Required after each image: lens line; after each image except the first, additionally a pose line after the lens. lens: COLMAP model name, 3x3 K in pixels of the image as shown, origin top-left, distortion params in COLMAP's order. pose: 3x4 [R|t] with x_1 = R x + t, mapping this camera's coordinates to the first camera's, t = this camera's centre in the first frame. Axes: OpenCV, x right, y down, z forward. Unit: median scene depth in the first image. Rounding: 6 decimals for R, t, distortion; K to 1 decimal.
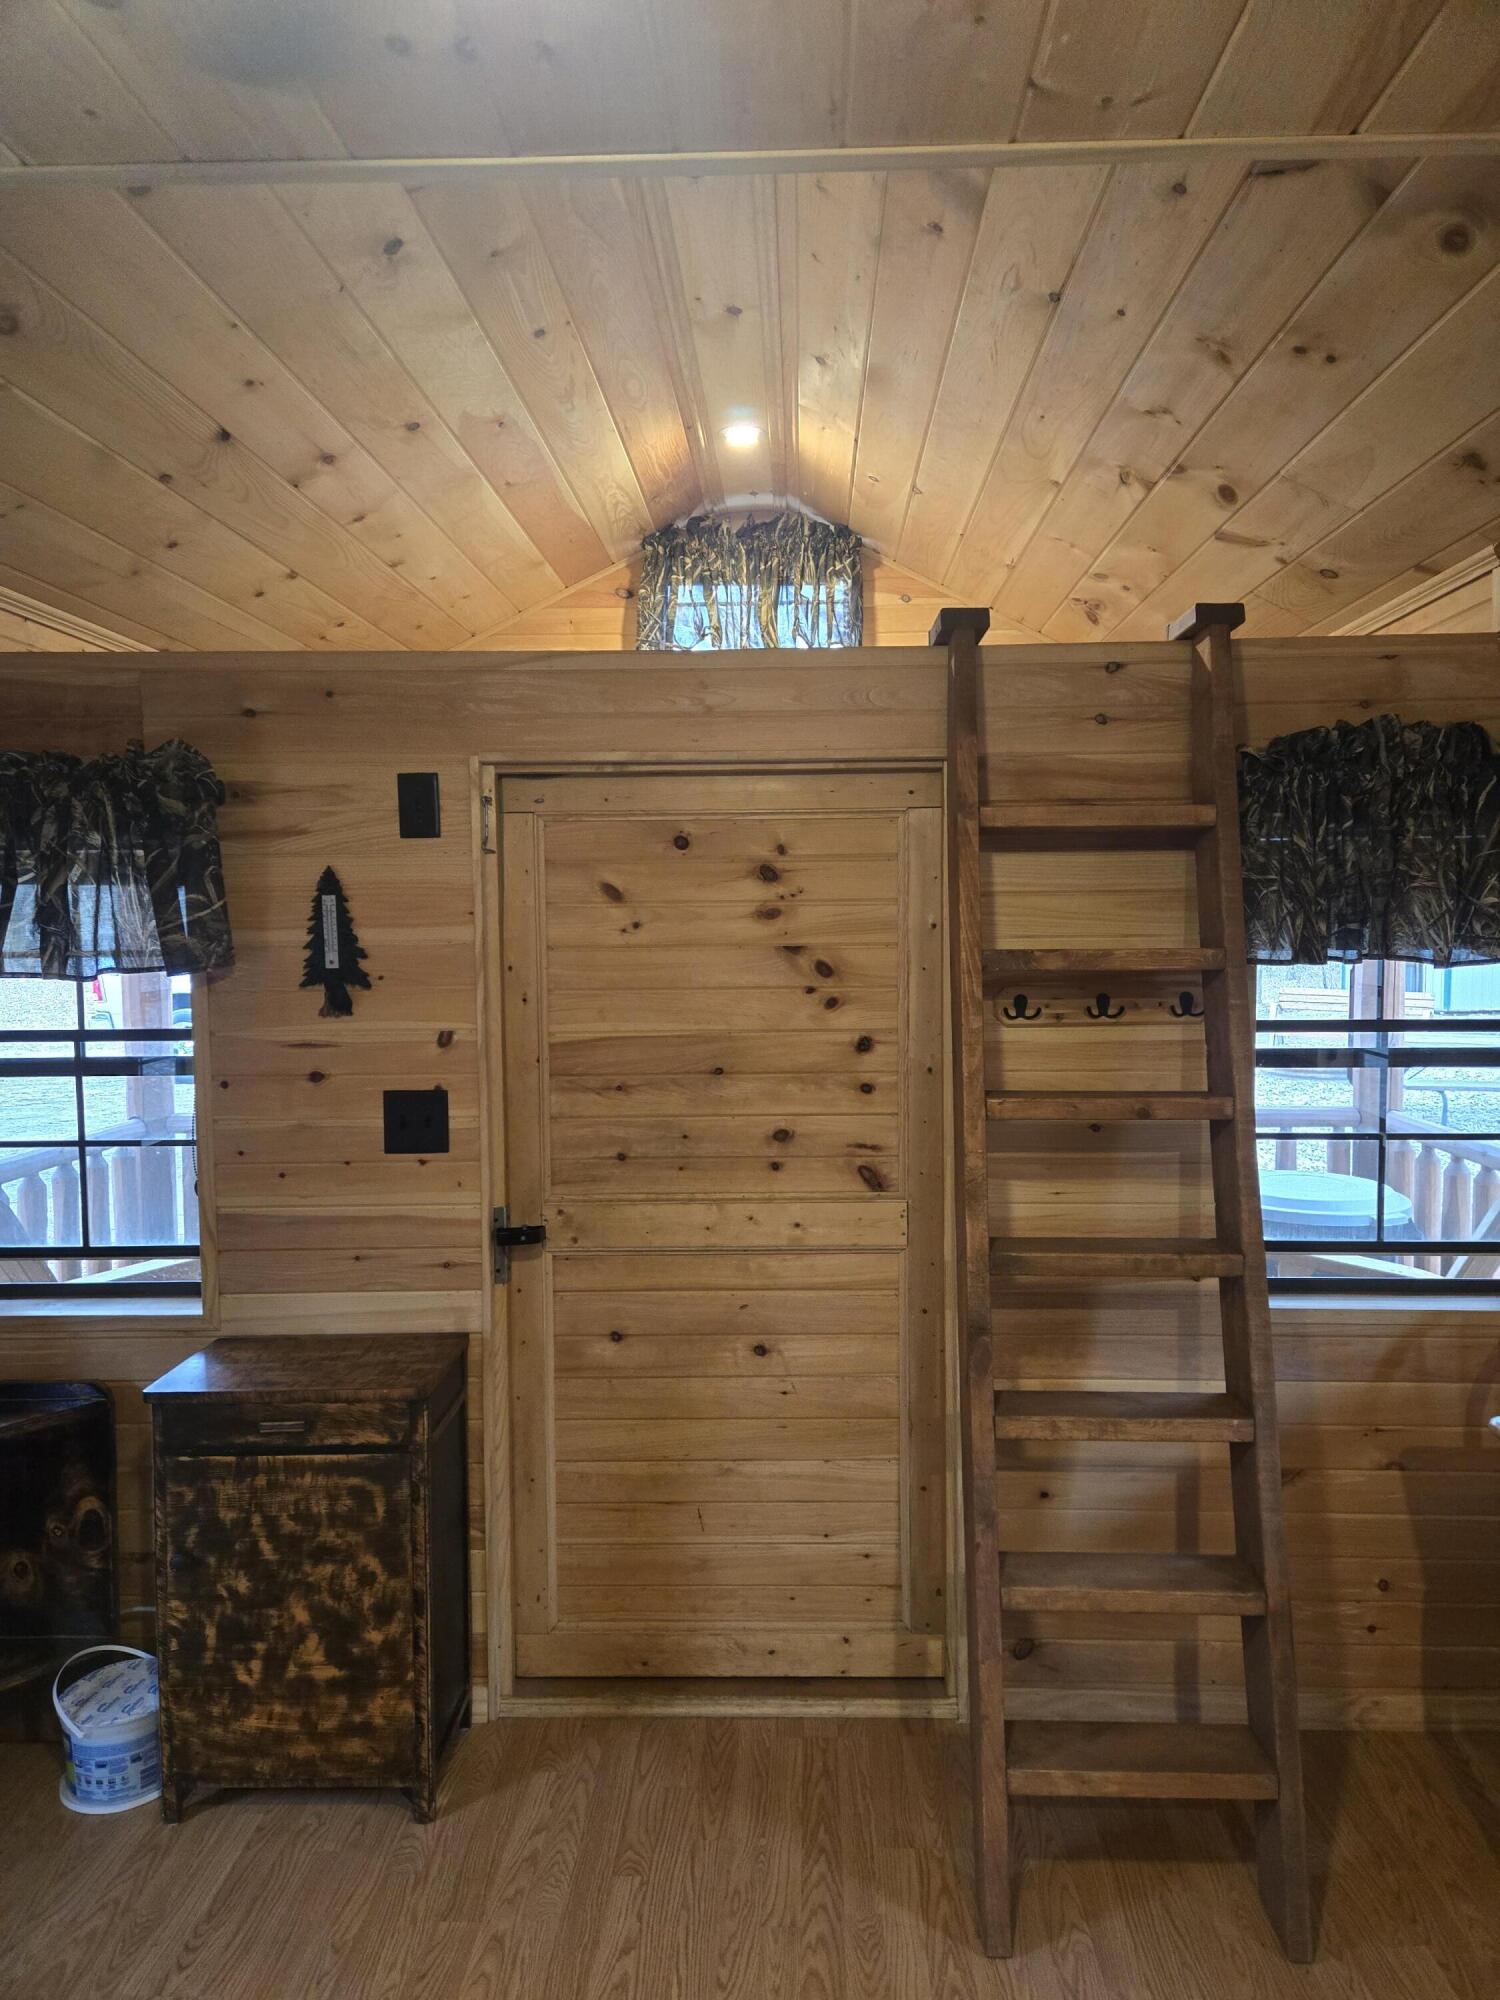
lens RADIAL K [[1326.6, 0, 757.6], [0, 1326.6, 1003.3], [0, 0, 1]] dist [0.060538, -0.056097]
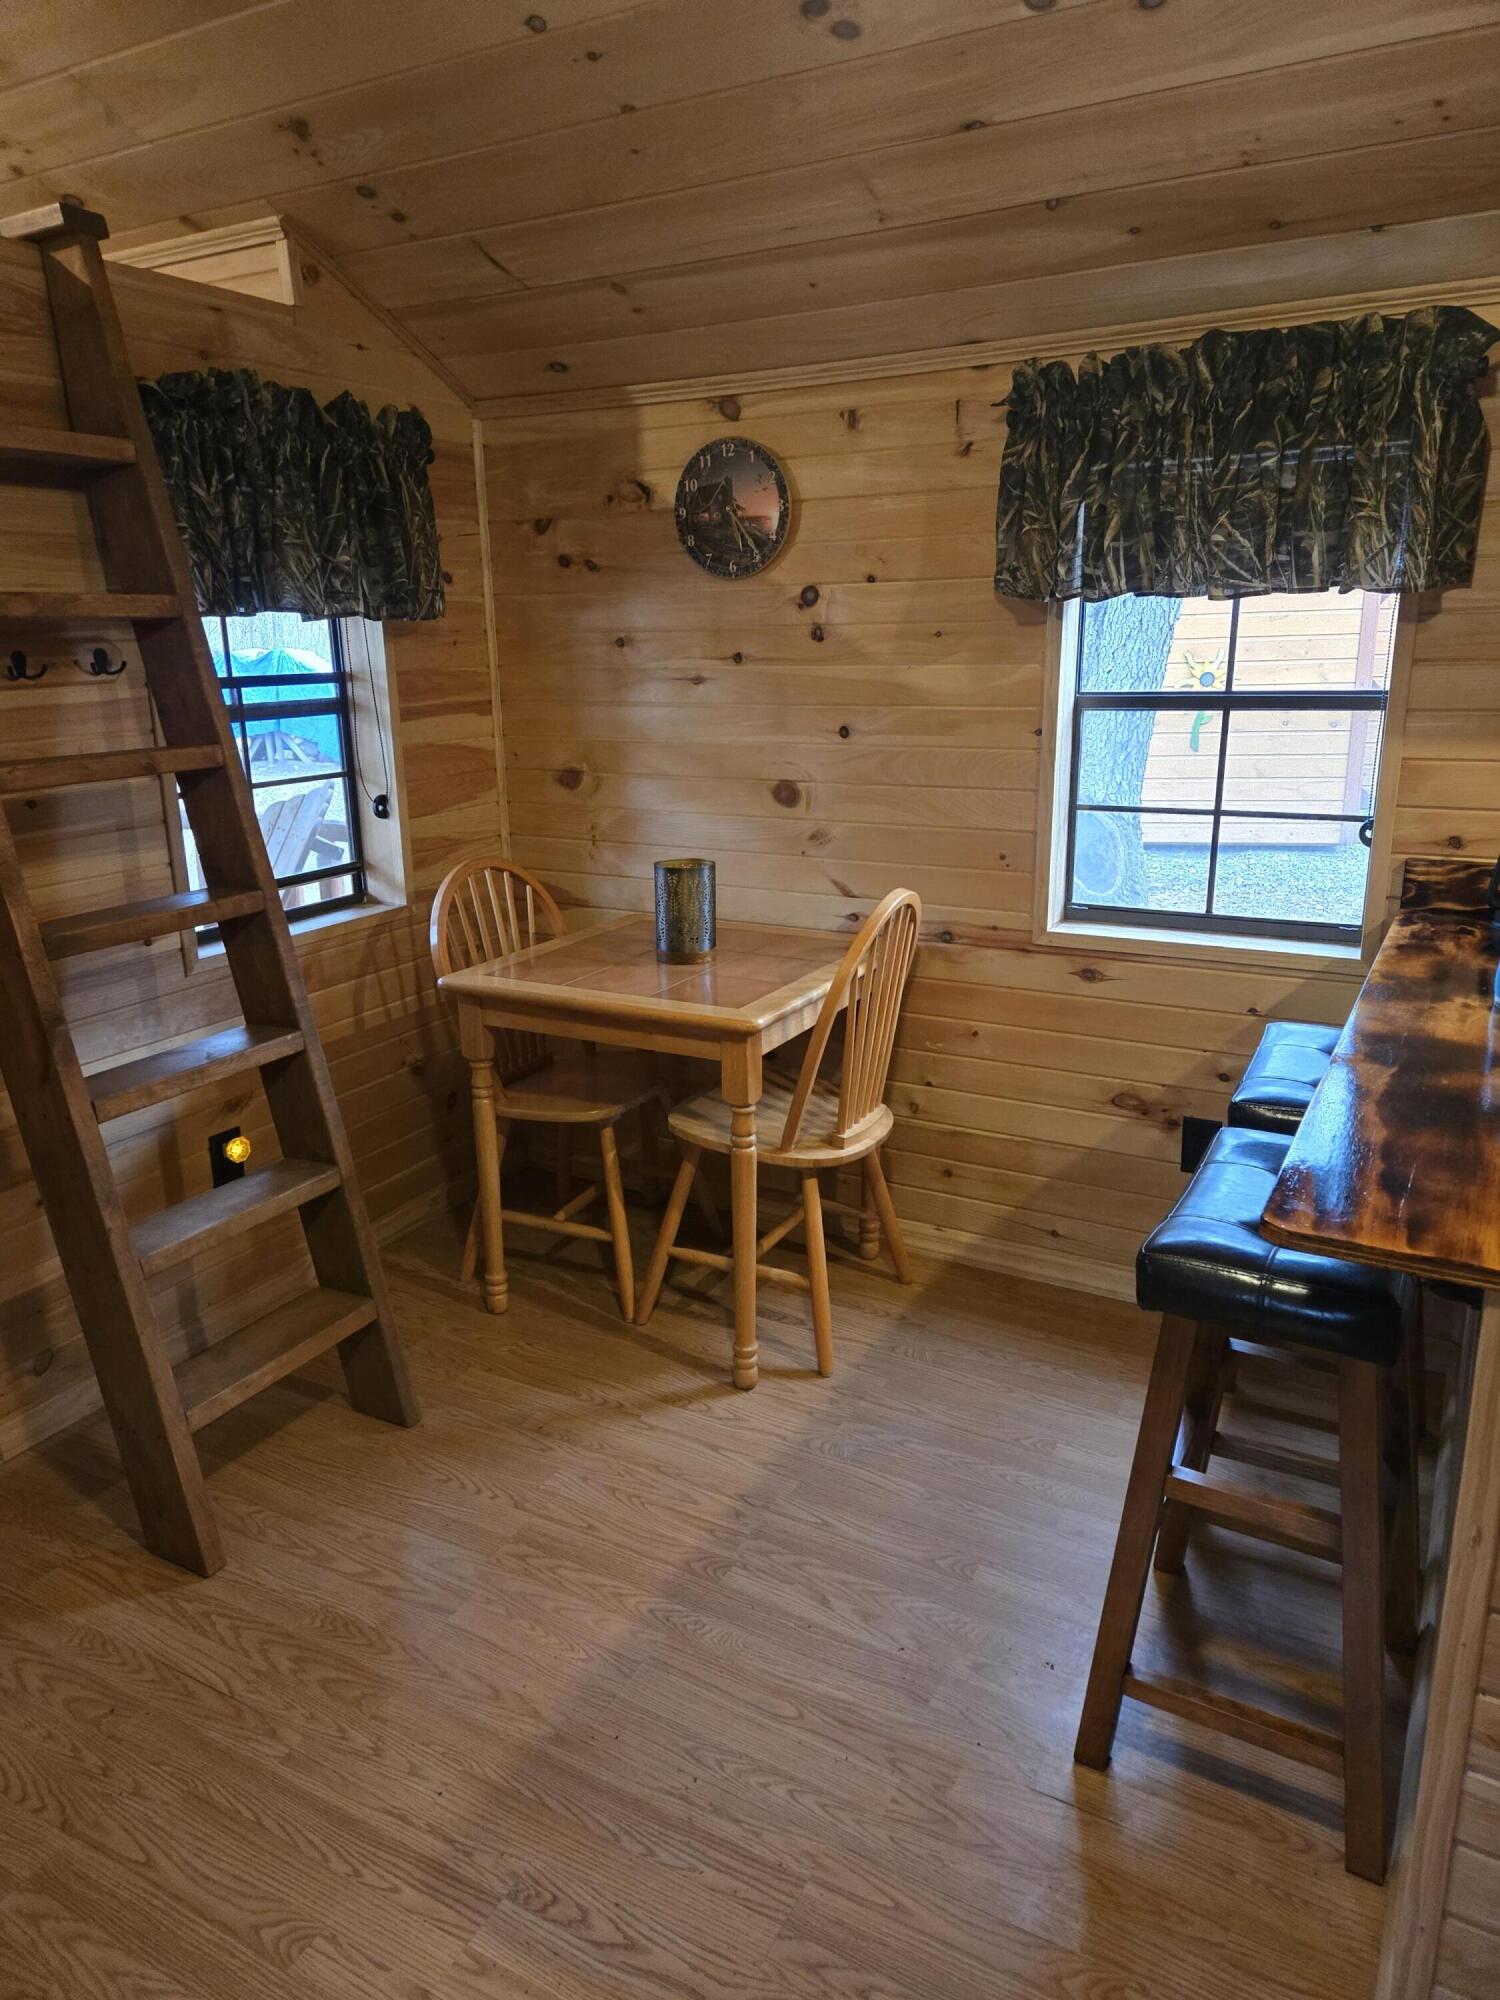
lens RADIAL K [[1326.6, 0, 757.6], [0, 1326.6, 1003.3], [0, 0, 1]] dist [0.060538, -0.056097]
pose [[0.444359, -0.245716, 0.861492, -0.304417], [0.072228, 0.968345, 0.238938, 0.034909], [-0.892932, -0.043951, 0.448040, 0.112874]]
